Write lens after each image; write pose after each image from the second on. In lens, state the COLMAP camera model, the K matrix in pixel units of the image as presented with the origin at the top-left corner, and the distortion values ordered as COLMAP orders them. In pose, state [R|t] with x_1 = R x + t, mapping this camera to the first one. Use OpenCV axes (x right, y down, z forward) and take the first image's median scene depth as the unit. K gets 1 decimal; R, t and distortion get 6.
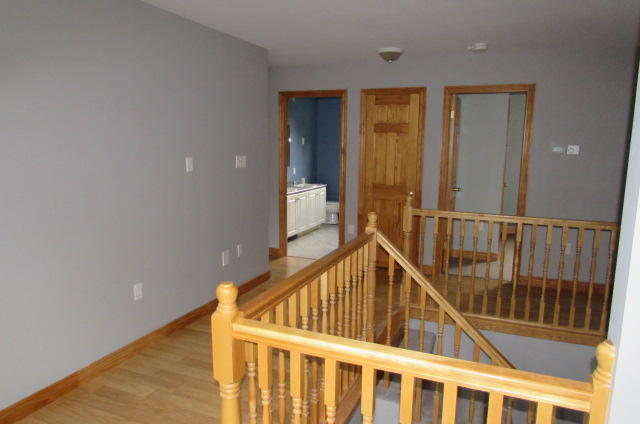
lens RADIAL K [[455.2, 0, 320.0], [0, 455.2, 213.3], [0, 0, 1]] dist [-0.003163, -0.000282]
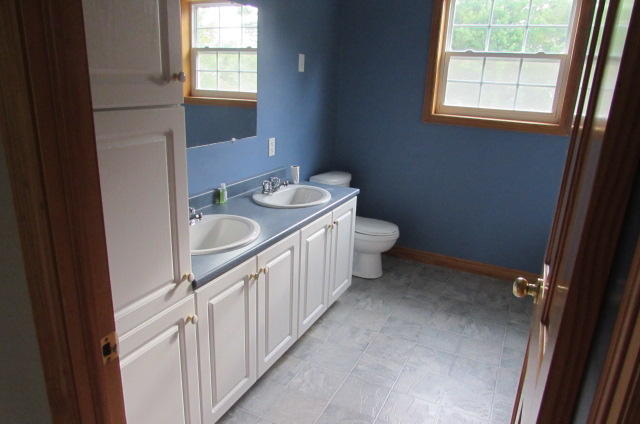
lens RADIAL K [[455.2, 0, 320.0], [0, 455.2, 211.8], [0, 0, 1]] dist [-0.003163, -0.000282]
pose [[0.997898, 0.039005, -0.051746, 0.002636], [-0.031193, 0.989084, 0.144011, -0.091940], [0.056799, -0.142094, 0.988222, 0.614523]]
